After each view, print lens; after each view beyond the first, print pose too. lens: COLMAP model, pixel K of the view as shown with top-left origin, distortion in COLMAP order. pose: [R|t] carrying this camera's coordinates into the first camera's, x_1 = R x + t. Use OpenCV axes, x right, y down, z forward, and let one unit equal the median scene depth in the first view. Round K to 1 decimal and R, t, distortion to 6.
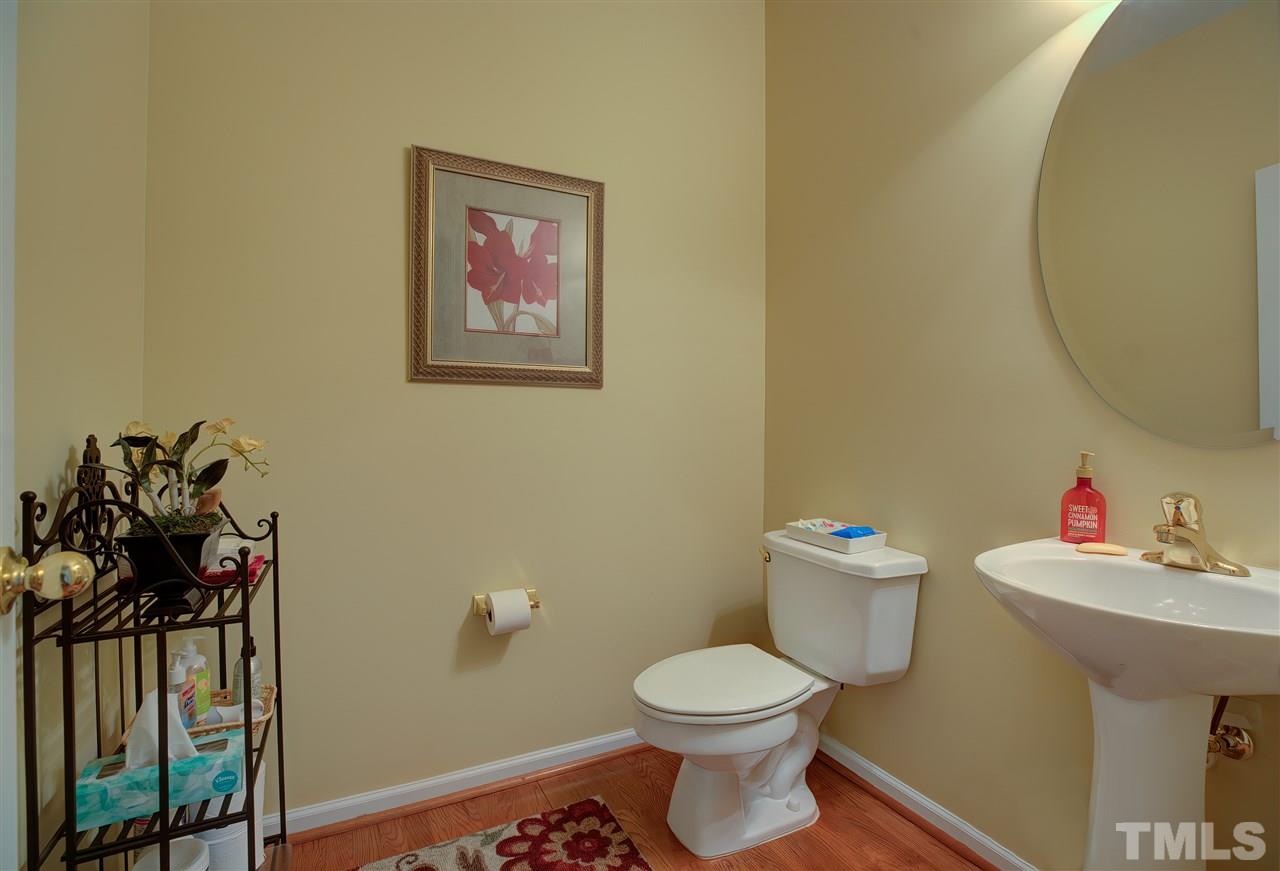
lens RADIAL K [[587.1, 0, 640.0], [0, 587.1, 435.5], [0, 0, 1]] dist [-0.001602, -0.000129]
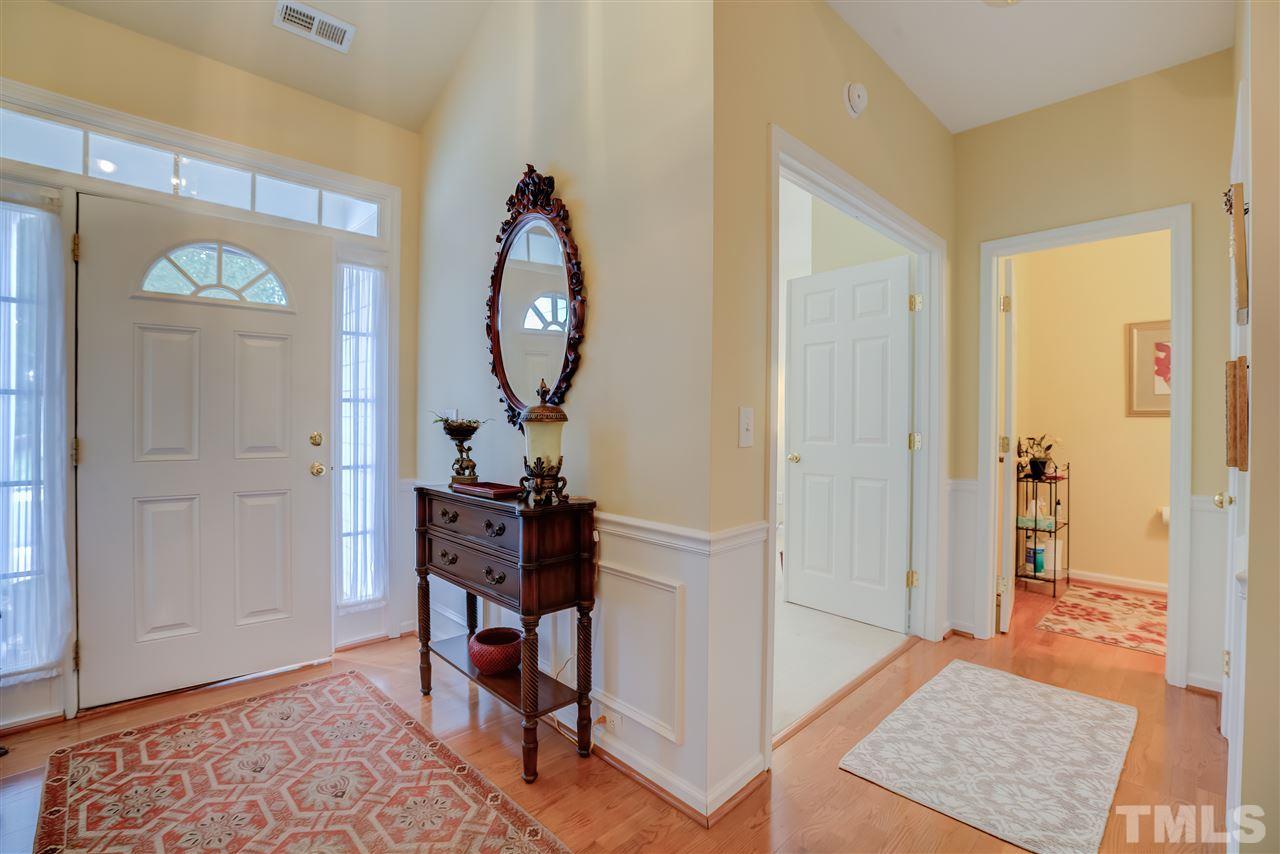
lens RADIAL K [[587.9, 0, 638.1], [0, 587.9, 428.0], [0, 0, 1]] dist [-0.038817, 0.011244]
pose [[0.314895, 0.011779, -0.949053, 1.888950], [-0.016603, 0.999838, 0.006900, -0.042070], [0.948981, 0.013584, 0.315040, -2.573353]]
